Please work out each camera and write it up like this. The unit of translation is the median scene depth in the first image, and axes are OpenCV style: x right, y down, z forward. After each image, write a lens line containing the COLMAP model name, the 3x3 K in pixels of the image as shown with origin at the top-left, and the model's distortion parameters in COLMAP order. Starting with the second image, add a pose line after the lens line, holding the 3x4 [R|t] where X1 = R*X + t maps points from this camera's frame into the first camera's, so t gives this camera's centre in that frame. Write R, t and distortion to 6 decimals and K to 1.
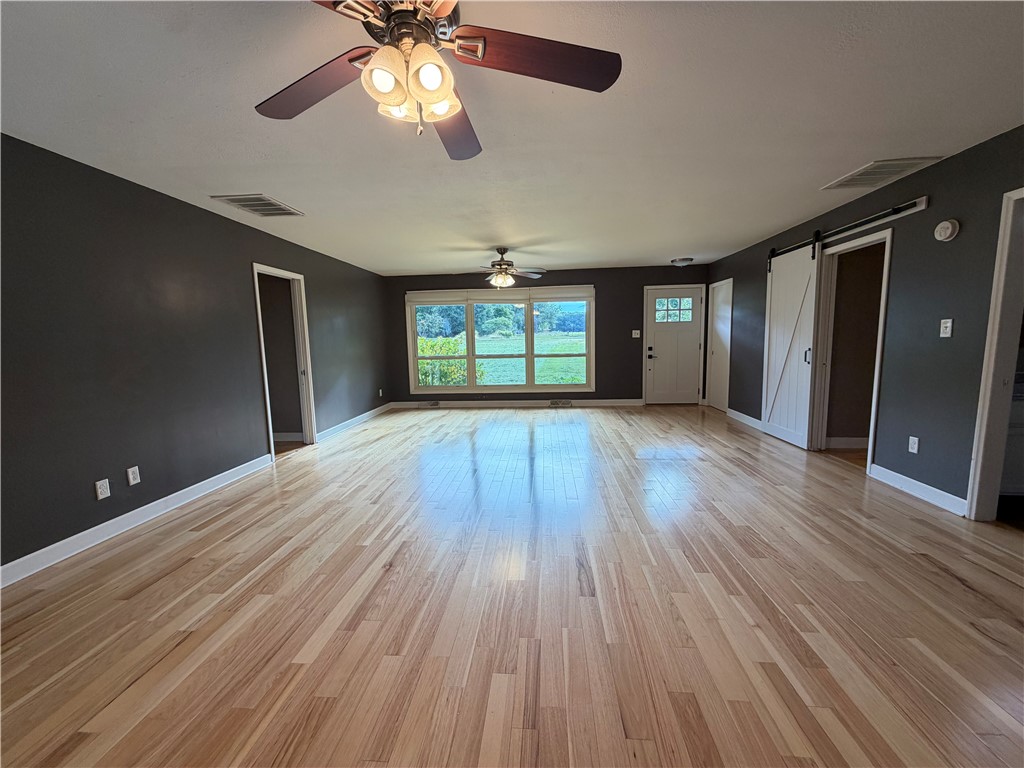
lens RADIAL K [[413.0, 0, 511.2], [0, 413.0, 385.4], [0, 0, 1]] dist [0.013709, 0.000659]
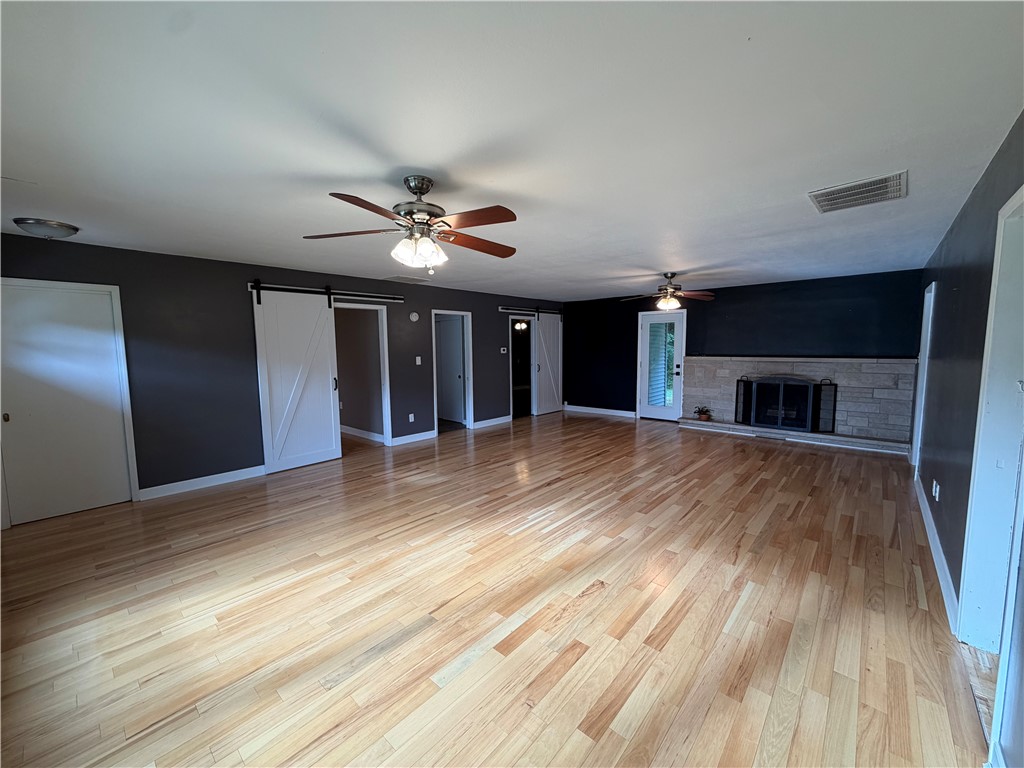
lens RADIAL K [[413.0, 0, 509.5], [0, 413.0, 385.0], [0, 0, 1]] dist [0.013709, 0.000659]
pose [[-0.798789, -0.028235, 0.600948, -0.708373], [0.099534, 0.978930, 0.178296, -0.371096], [-0.593321, 0.202235, -0.779148, 2.566863]]
